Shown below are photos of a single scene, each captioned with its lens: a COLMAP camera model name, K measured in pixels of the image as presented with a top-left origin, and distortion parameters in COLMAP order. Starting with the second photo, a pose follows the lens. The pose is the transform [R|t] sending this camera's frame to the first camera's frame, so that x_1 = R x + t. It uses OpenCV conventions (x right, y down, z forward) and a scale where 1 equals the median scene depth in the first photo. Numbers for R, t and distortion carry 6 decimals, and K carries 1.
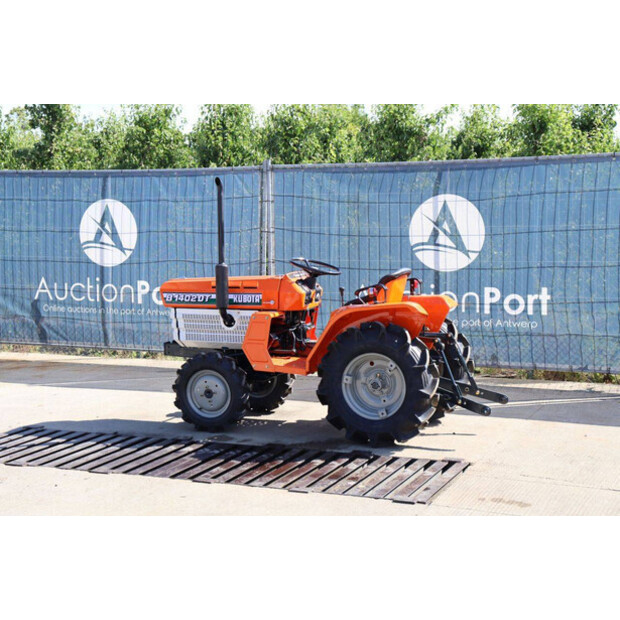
lens RADIAL K [[1132.1, 0, 289.6], [0, 1132.1, 309.6], [0, 0, 1]] dist [0.337633, -0.009003]
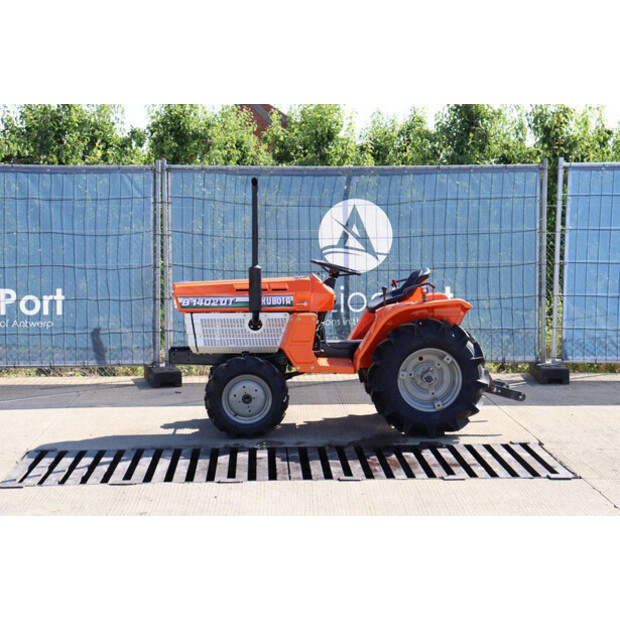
lens RADIAL K [[1201.6, 0, 310.0], [0, 1201.6, 310.0], [0, 0, 1]] dist [0.364182, 0.001056]
pose [[0.894331, -0.028967, 0.446468, -0.464579], [0.034039, 0.999415, -0.003342, 0.002757], [-0.446109, 0.018186, 0.894794, 0.046735]]
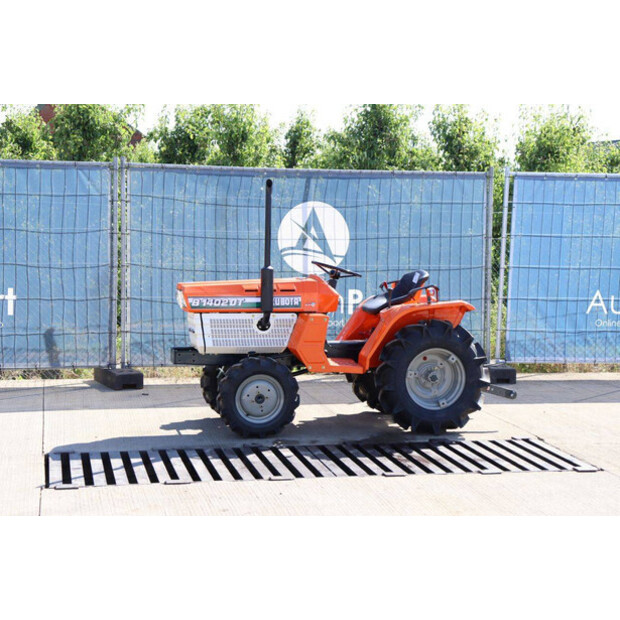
lens RADIAL K [[1240.1, 0, 310.0], [0, 1240.1, 310.0], [0, 0, 1]] dist [0.385210, 0.065041]
pose [[0.801065, -0.023339, 0.598122, -0.652532], [0.029601, 0.999562, -0.000641, -0.000845], [-0.597845, 0.018219, 0.801405, 0.106570]]
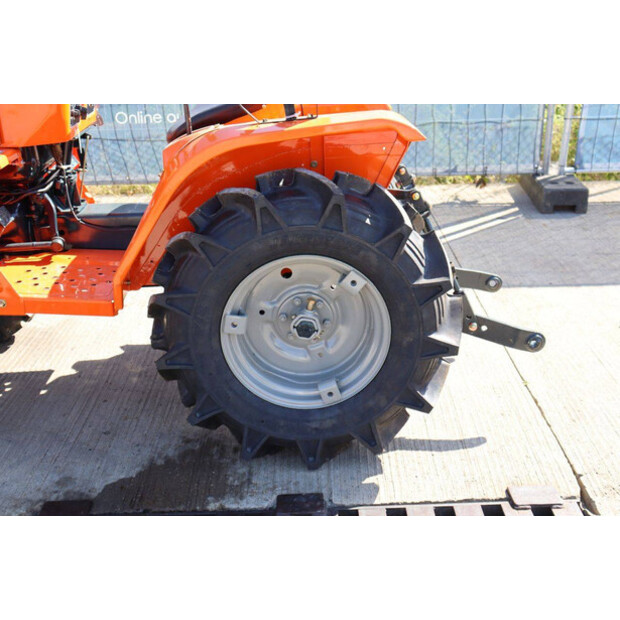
lens RADIAL K [[771.7, 0, 310.0], [0, 771.7, 310.0], [0, 0, 1]] dist [0.021874, 0.033477]
pose [[0.910241, -0.171633, 0.376833, -0.022392], [0.052048, 0.950258, 0.307084, -0.021173], [-0.410795, -0.259907, 0.873897, 0.684199]]
